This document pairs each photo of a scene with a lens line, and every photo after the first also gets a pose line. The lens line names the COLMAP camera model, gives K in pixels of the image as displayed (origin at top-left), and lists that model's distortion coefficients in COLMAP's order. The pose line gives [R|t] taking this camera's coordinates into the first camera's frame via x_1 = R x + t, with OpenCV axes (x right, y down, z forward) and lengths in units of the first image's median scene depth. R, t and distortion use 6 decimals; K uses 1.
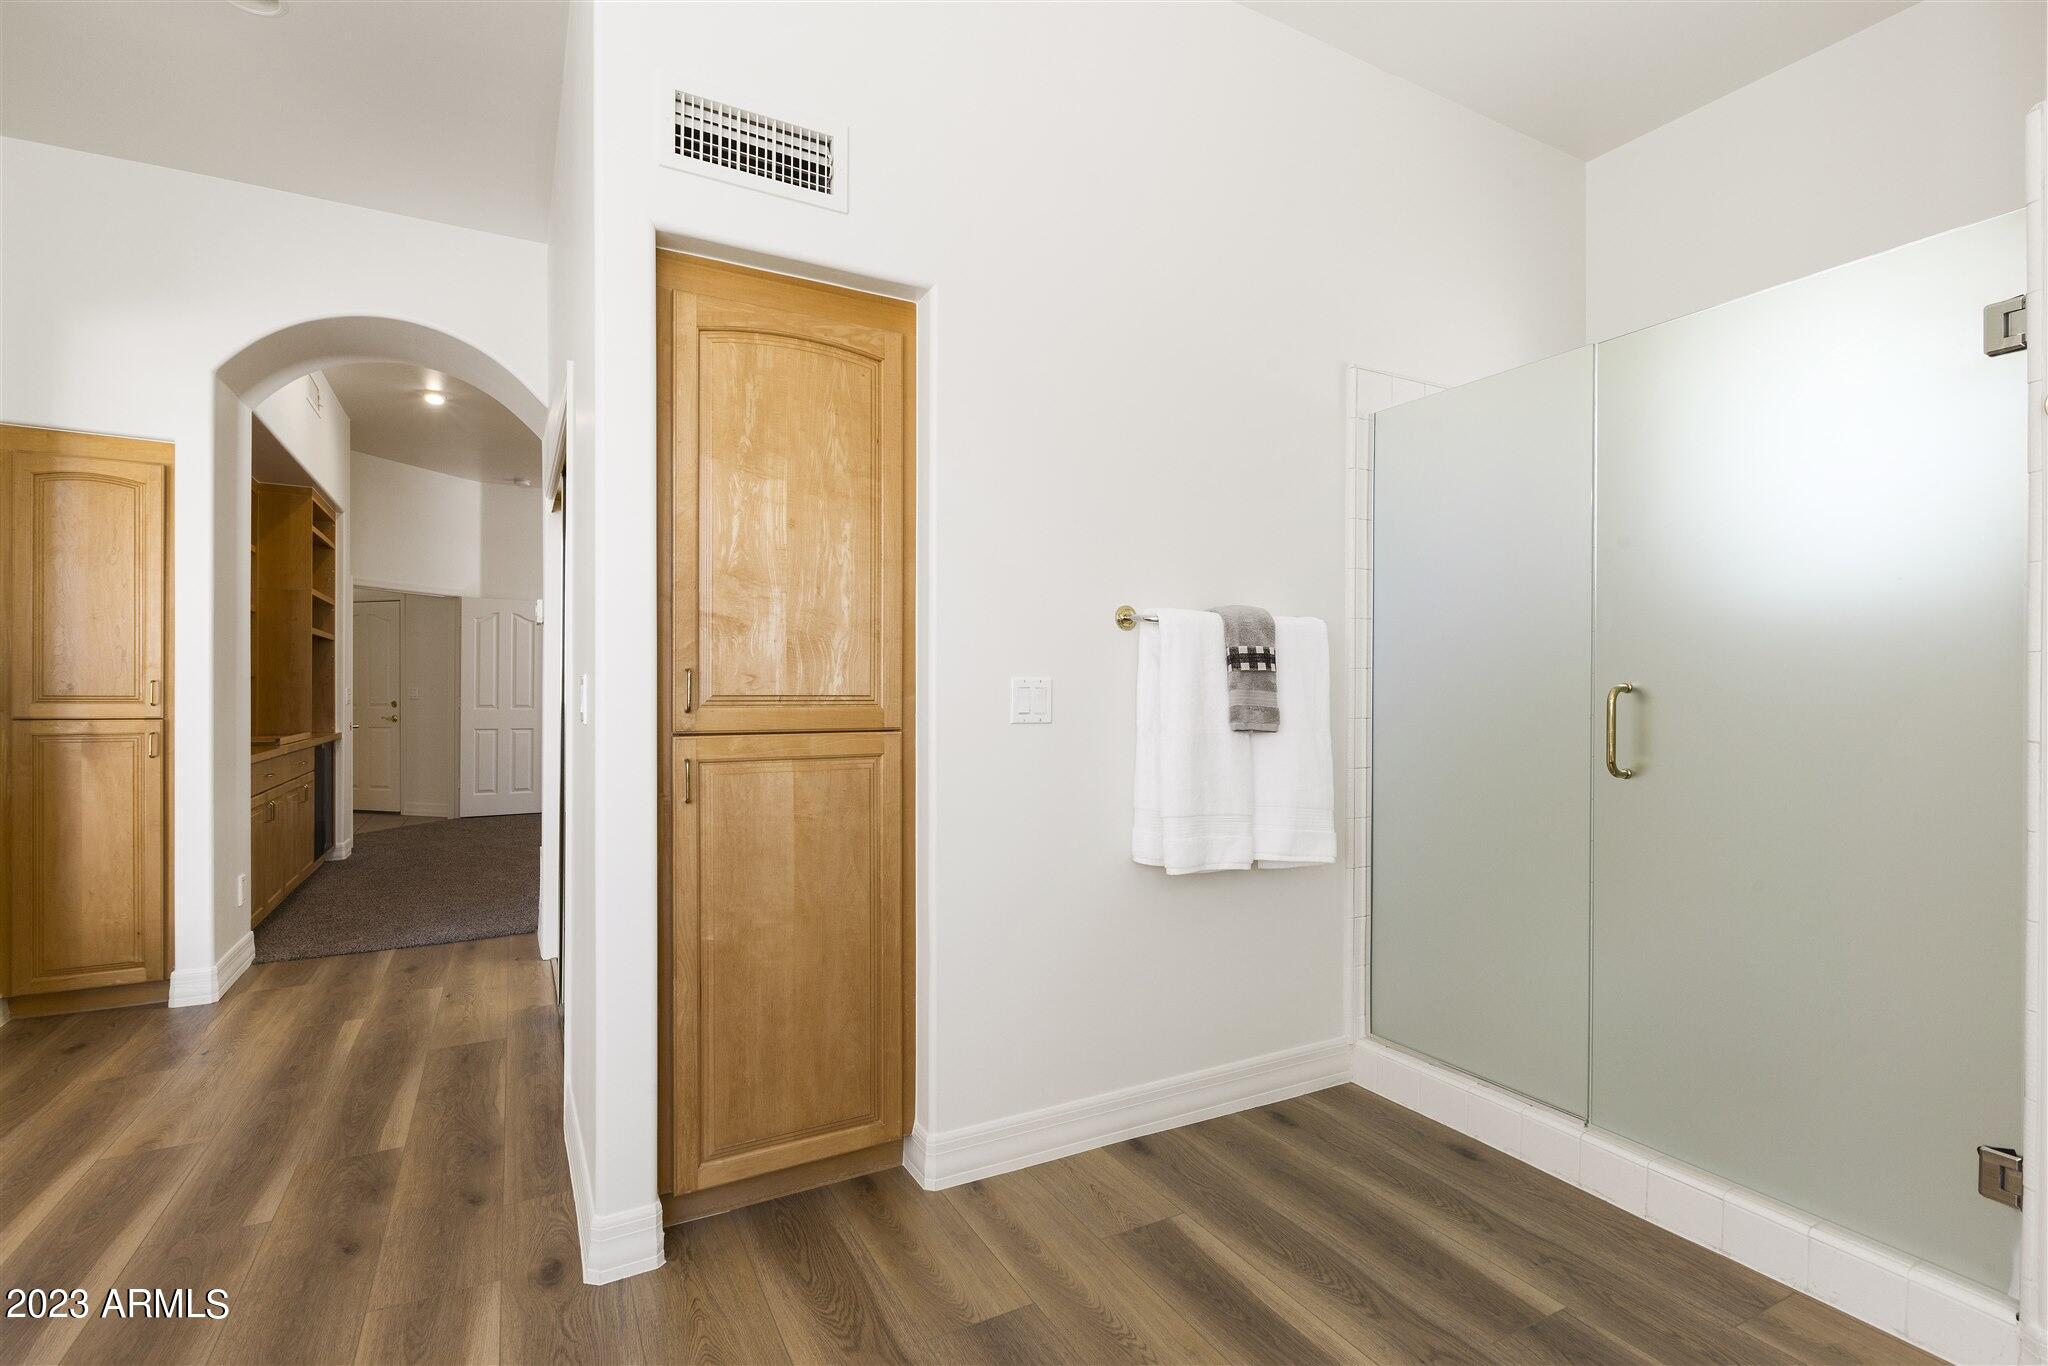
lens RADIAL K [[942.9, 0, 1021.4], [0, 942.9, 687.2], [0, 0, 1]] dist [-0.004862, -0.000111]
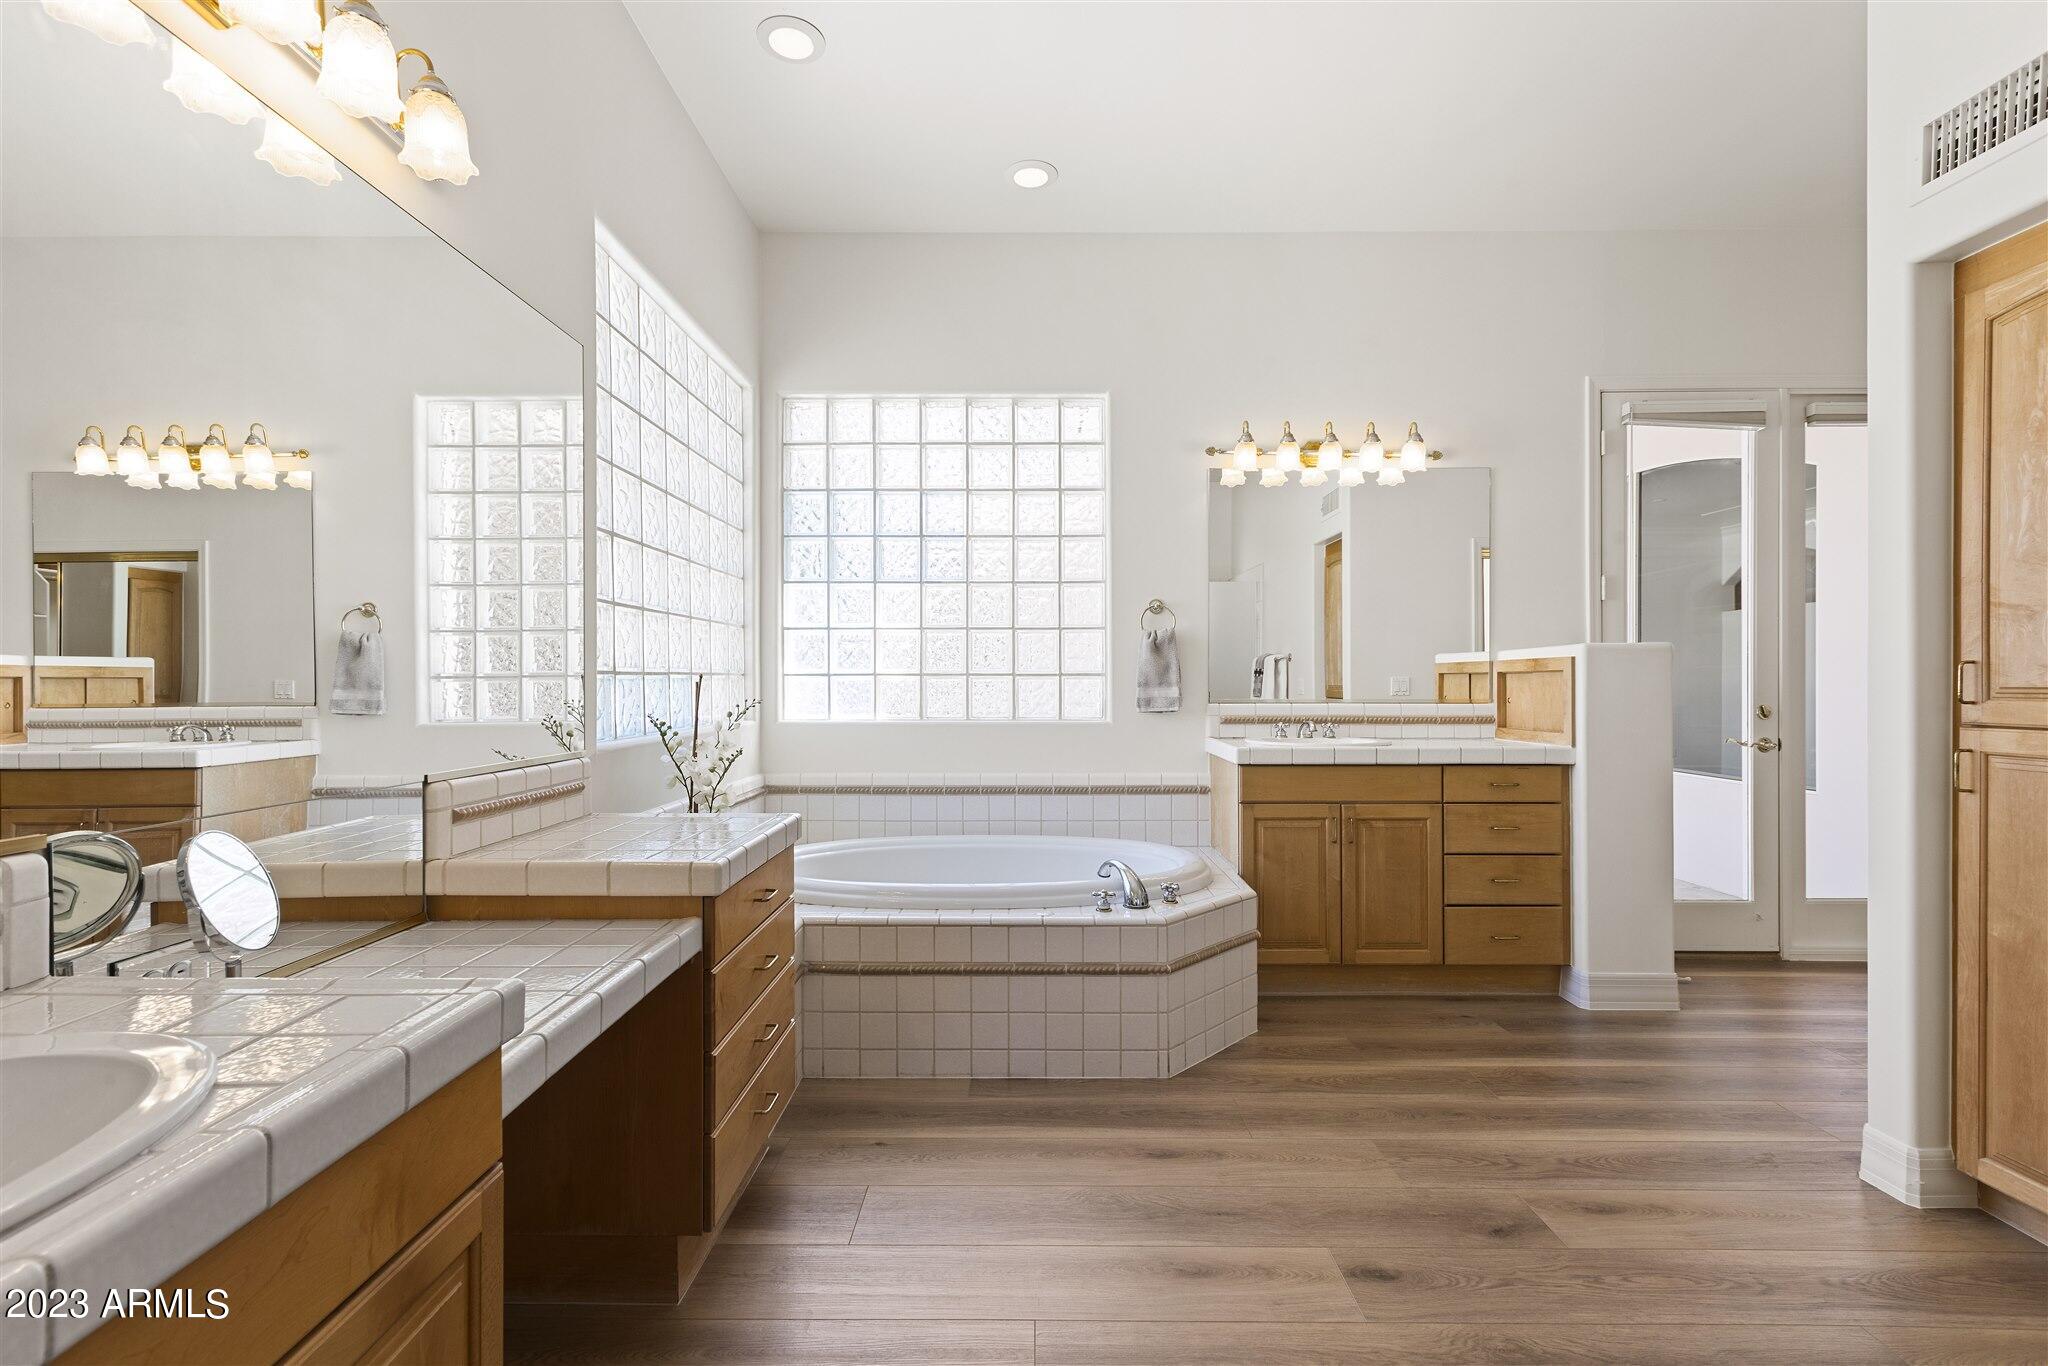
lens RADIAL K [[924.4, 0, 1022.4], [0, 924.4, 679.1], [0, 0, 1]] dist [0.002206, 0.000067]
pose [[-0.479426, 0.002885, -0.877578, 1.001043], [-0.004877, 0.999970, 0.005951, -0.000314], [0.877569, 0.007133, -0.479398, 0.568741]]
